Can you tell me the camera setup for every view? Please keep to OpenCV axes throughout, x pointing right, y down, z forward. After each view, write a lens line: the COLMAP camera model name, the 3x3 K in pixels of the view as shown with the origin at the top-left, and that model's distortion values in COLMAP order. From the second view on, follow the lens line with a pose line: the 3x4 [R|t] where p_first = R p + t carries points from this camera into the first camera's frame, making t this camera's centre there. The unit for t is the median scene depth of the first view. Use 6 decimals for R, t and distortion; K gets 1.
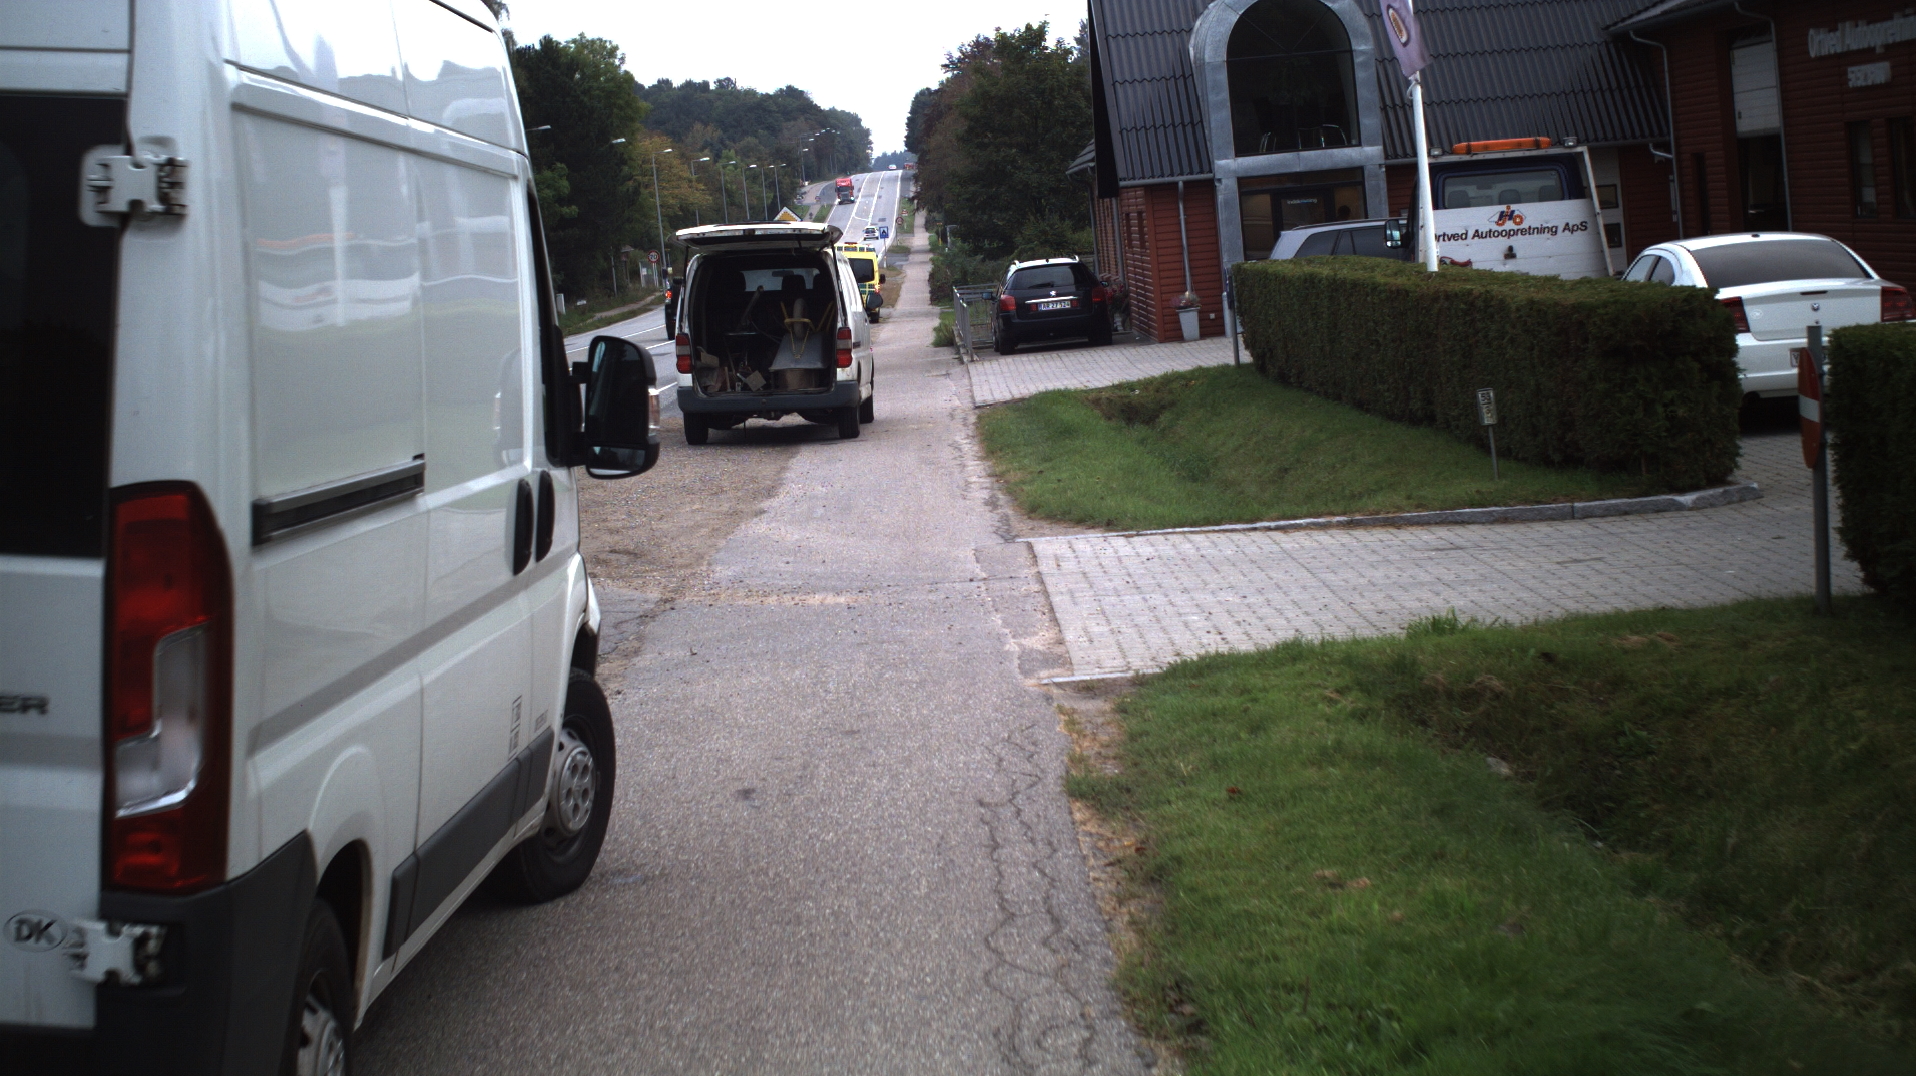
lens RADIAL K [[3610.6, 0, 958.0], [0, 3610.6, 538.0], [0, 0, 1]] dist [-0.272267, 0.213165]
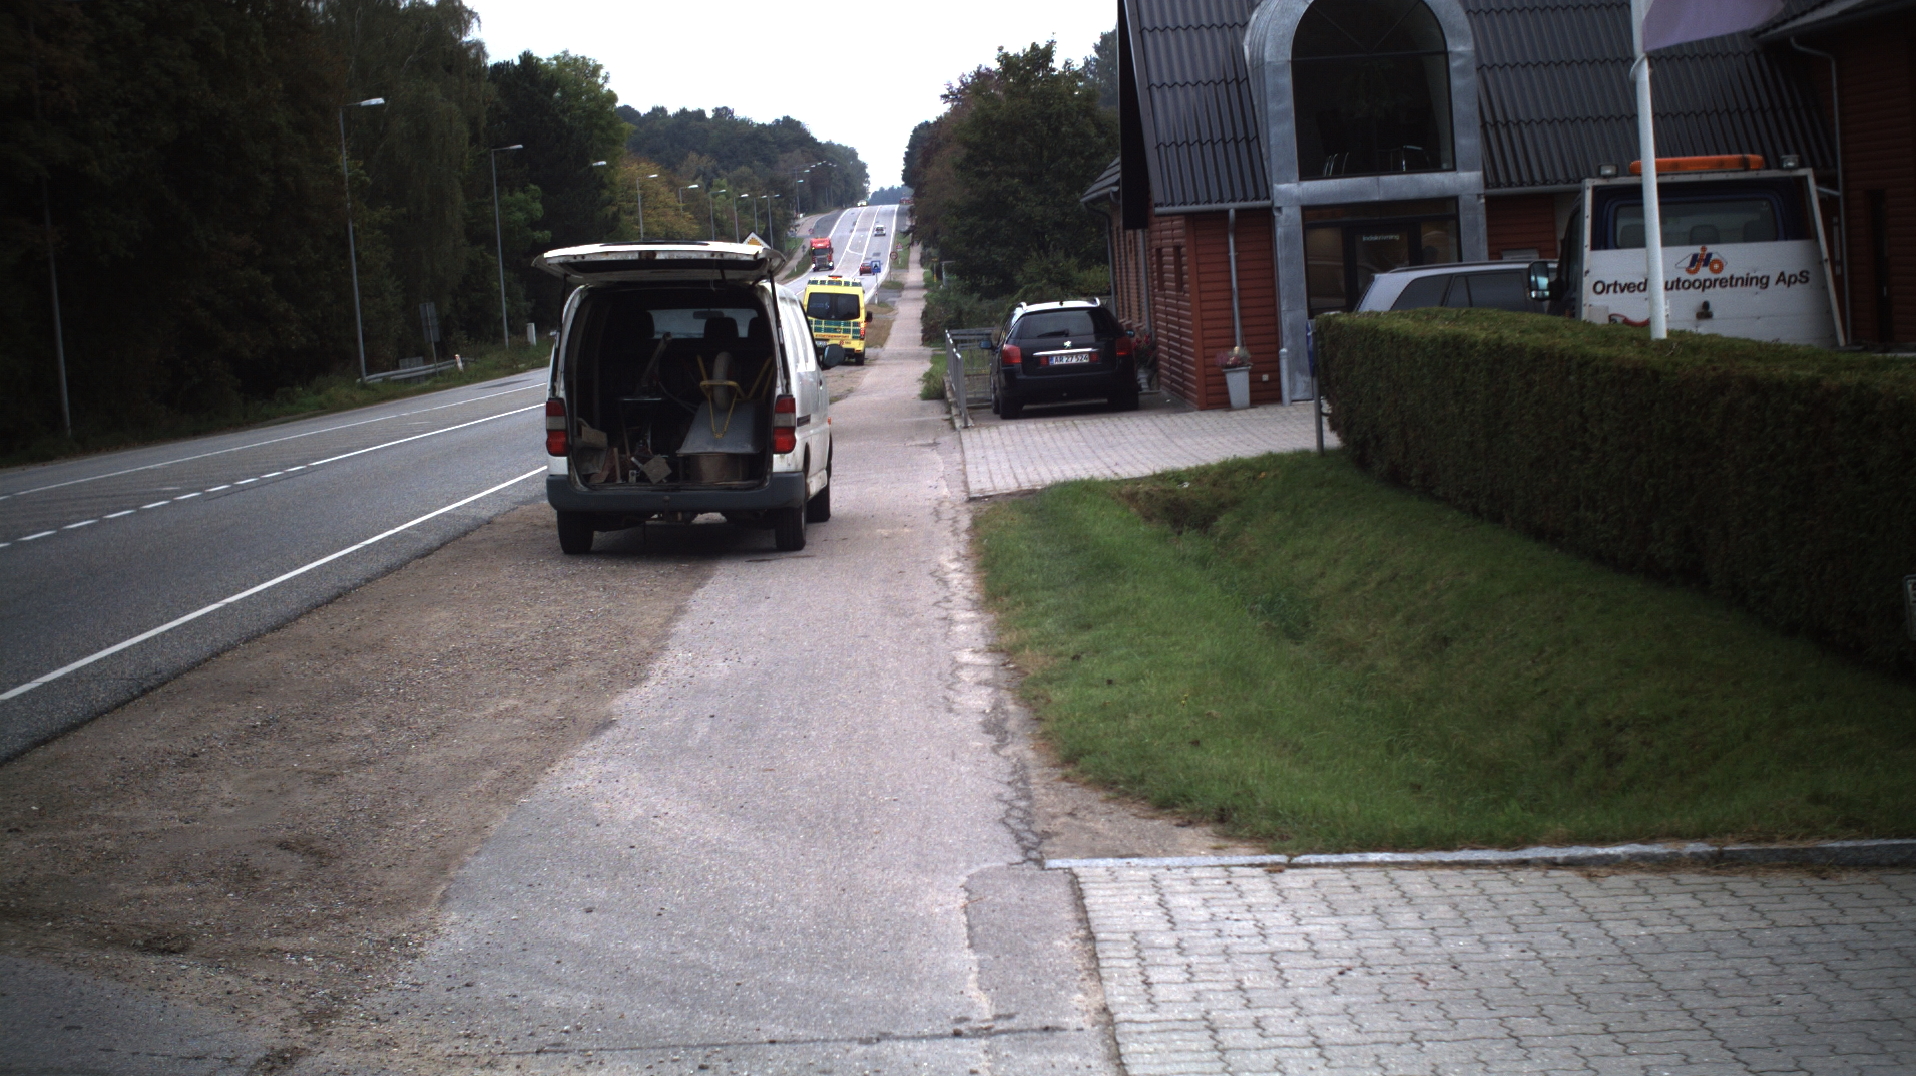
lens RADIAL K [[3610.6, 0, 958.0], [0, 3610.6, 538.0], [0, 0, 1]] dist [-0.272267, 0.213165]
pose [[0.999707, 0.024038, 0.002964, 0.000359], [-0.024006, 0.999659, -0.010271, -0.016109], [-0.003210, 0.010197, 0.999943, 0.198536]]
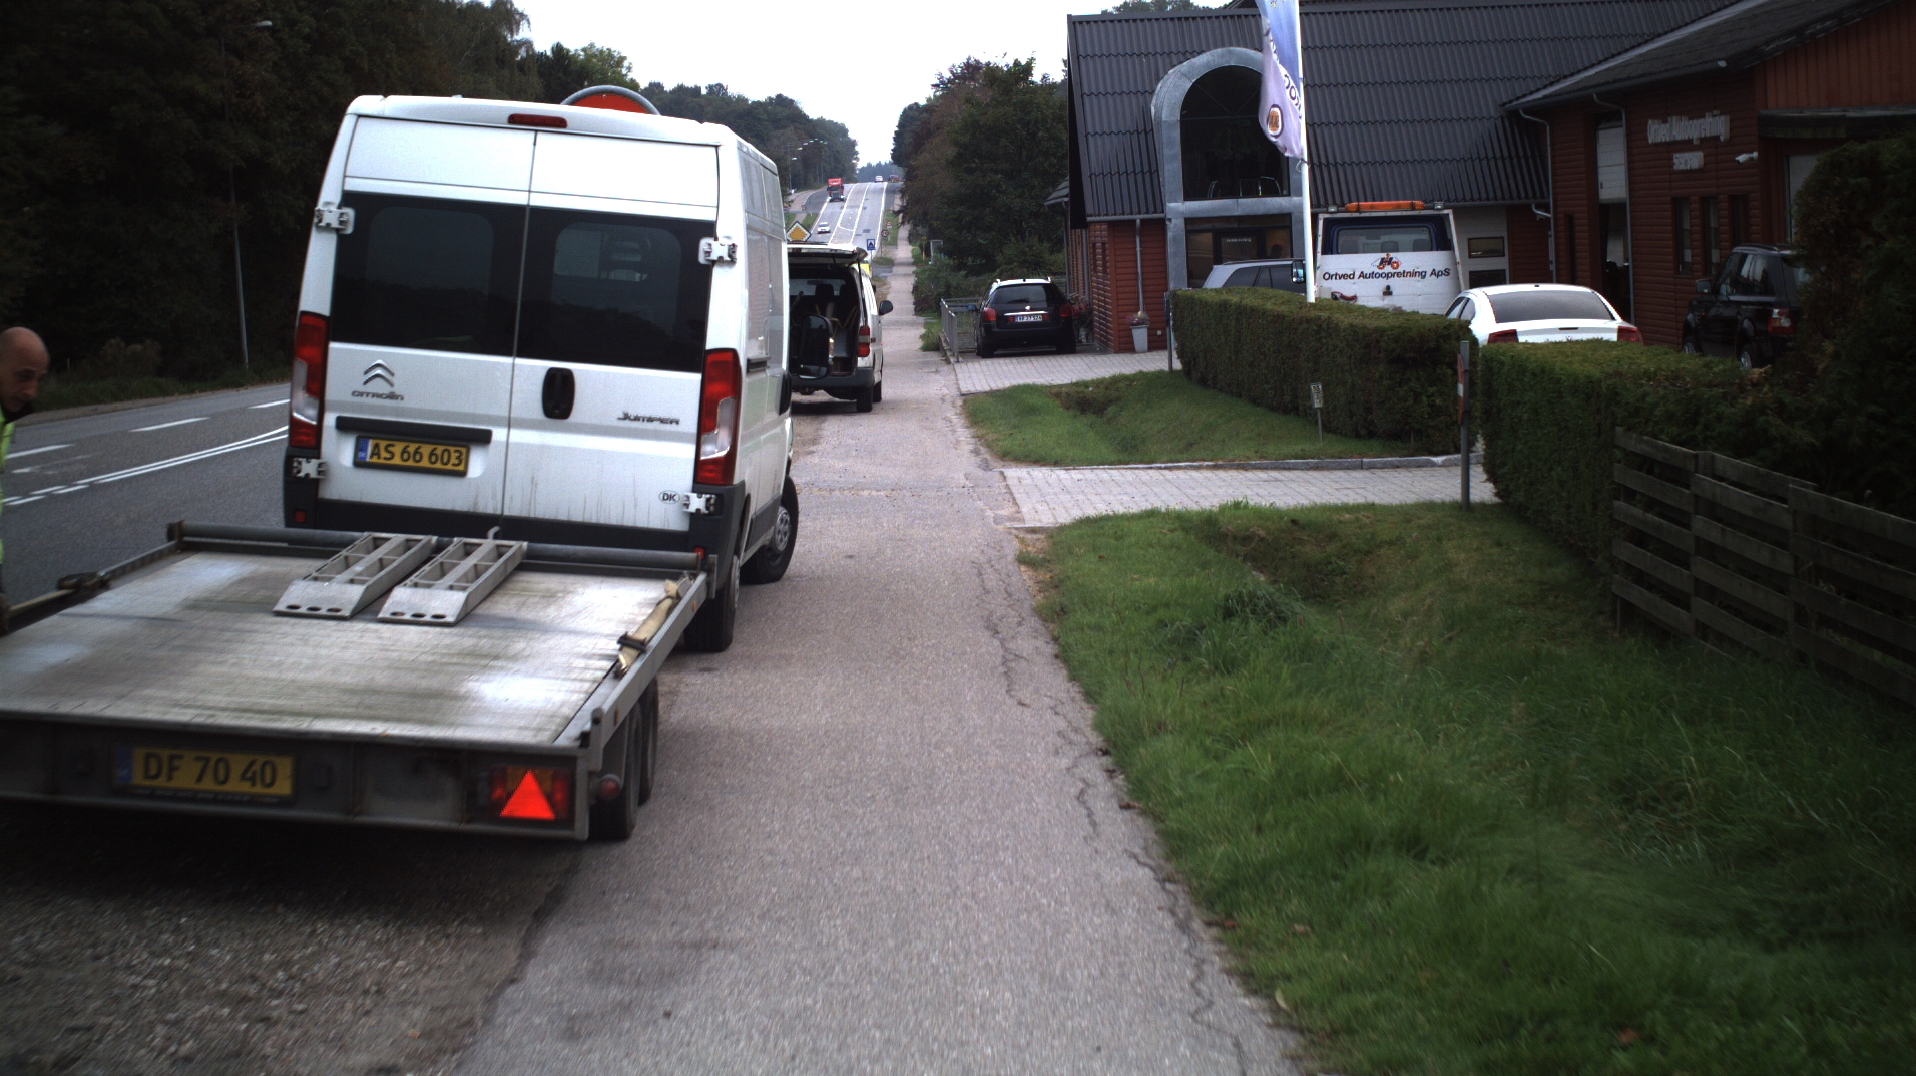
lens RADIAL K [[3610.6, 0, 958.0], [0, 3610.6, 538.0], [0, 0, 1]] dist [-0.272267, 0.213165]
pose [[0.999035, 0.043022, 0.008867, -0.004118], [-0.042989, 0.999068, -0.003902, 0.014245], [-0.009027, 0.003517, 0.999953, -0.198806]]
